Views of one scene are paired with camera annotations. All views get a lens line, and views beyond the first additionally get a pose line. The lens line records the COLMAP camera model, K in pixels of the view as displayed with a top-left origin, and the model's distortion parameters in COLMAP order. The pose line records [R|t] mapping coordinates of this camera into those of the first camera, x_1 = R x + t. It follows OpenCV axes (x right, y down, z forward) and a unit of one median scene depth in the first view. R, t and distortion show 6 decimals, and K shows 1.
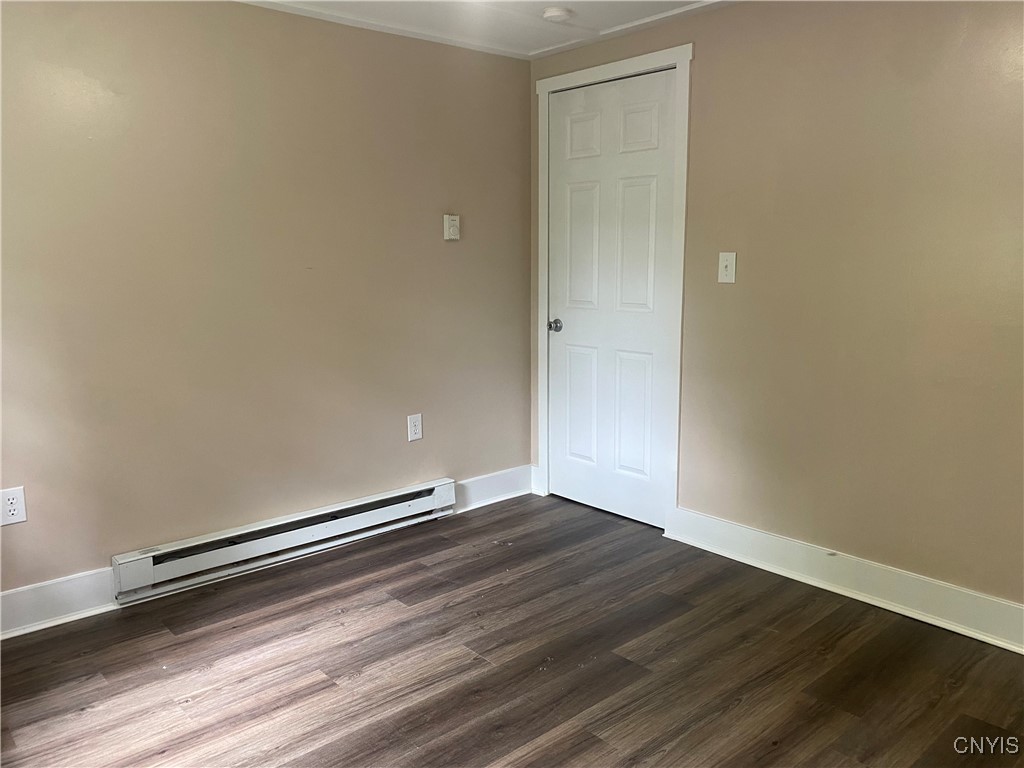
lens RADIAL K [[779.0, 0, 517.4], [0, 779.0, 383.5], [0, 0, 1]] dist [0.049471, -0.055156]
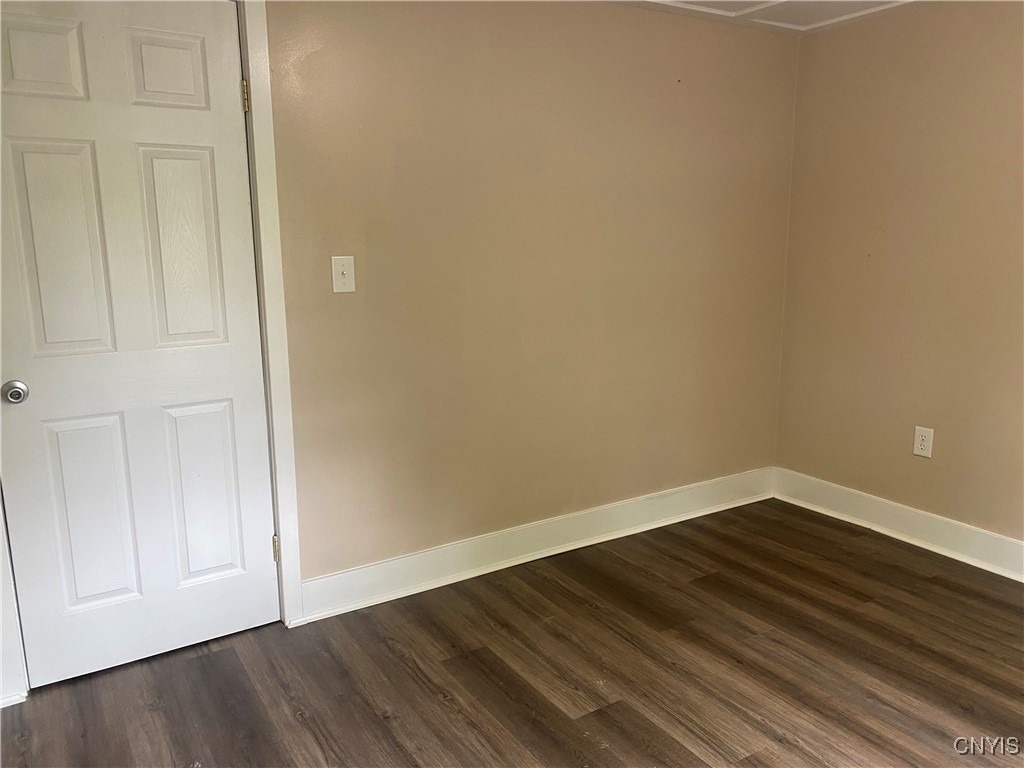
lens RADIAL K [[779.0, 0, 514.5], [0, 779.0, 384.7], [0, 0, 1]] dist [0.049471, -0.055156]
pose [[0.169385, -0.181260, 0.968738, -0.567536], [0.172815, 0.973175, 0.151873, -0.136893], [-0.970280, 0.141687, 0.196166, 0.722476]]
